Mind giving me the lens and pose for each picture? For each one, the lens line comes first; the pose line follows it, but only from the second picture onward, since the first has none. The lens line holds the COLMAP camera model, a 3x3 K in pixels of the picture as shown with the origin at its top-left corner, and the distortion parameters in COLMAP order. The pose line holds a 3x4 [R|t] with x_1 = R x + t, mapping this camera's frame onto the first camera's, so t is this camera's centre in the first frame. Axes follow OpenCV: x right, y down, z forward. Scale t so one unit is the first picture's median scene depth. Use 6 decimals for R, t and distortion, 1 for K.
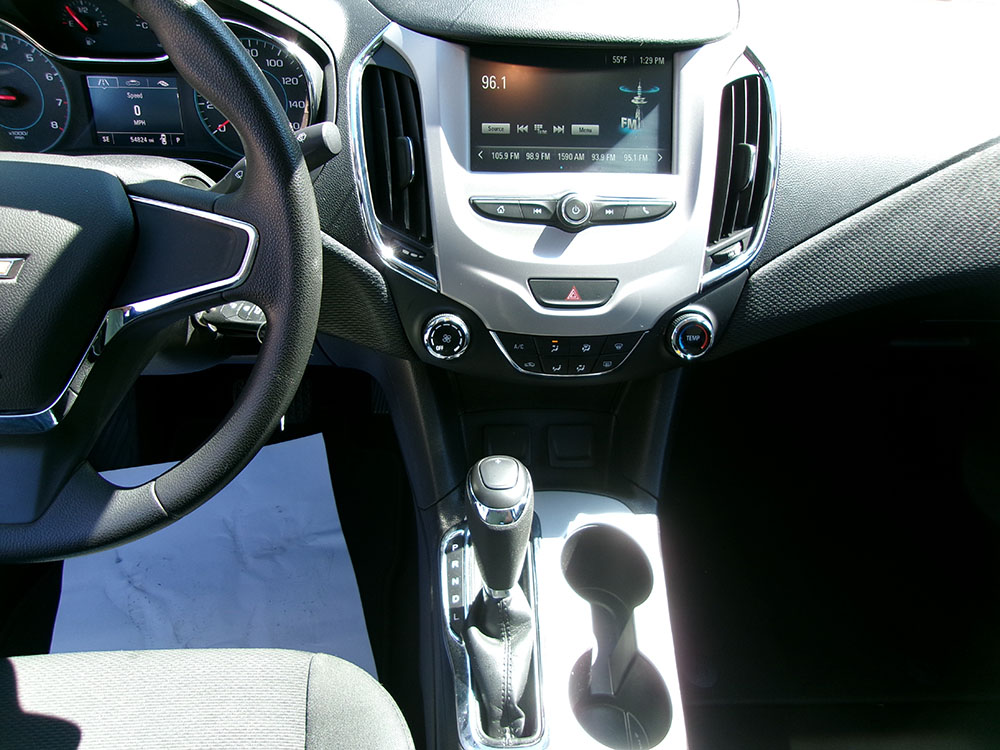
lens RADIAL K [[763.9, 0, 496.9], [0, 763.9, 374.9], [0, 0, 1]] dist [-0.013976, 0.028088]
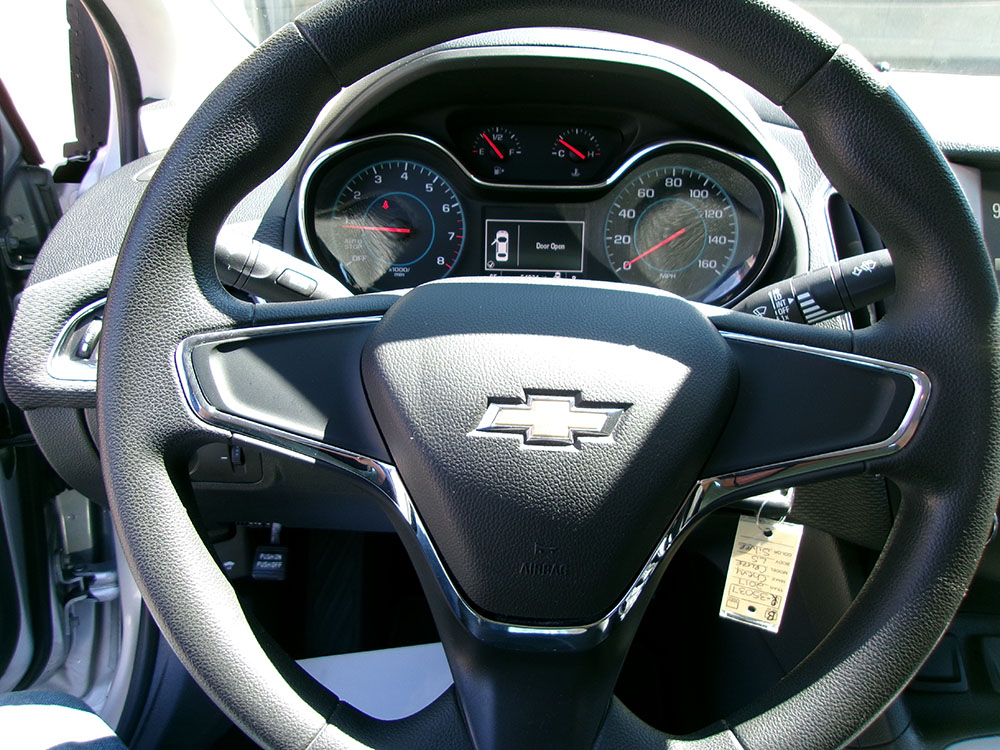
lens RADIAL K [[763.9, 0, 496.9], [0, 763.9, 374.9], [0, 0, 1]] dist [-0.013976, 0.028088]
pose [[0.996194, 0.018770, -0.085114, -0.455693], [-0.036331, 0.977077, -0.209762, -0.019269], [0.079225, 0.212056, 0.974041, 0.188426]]
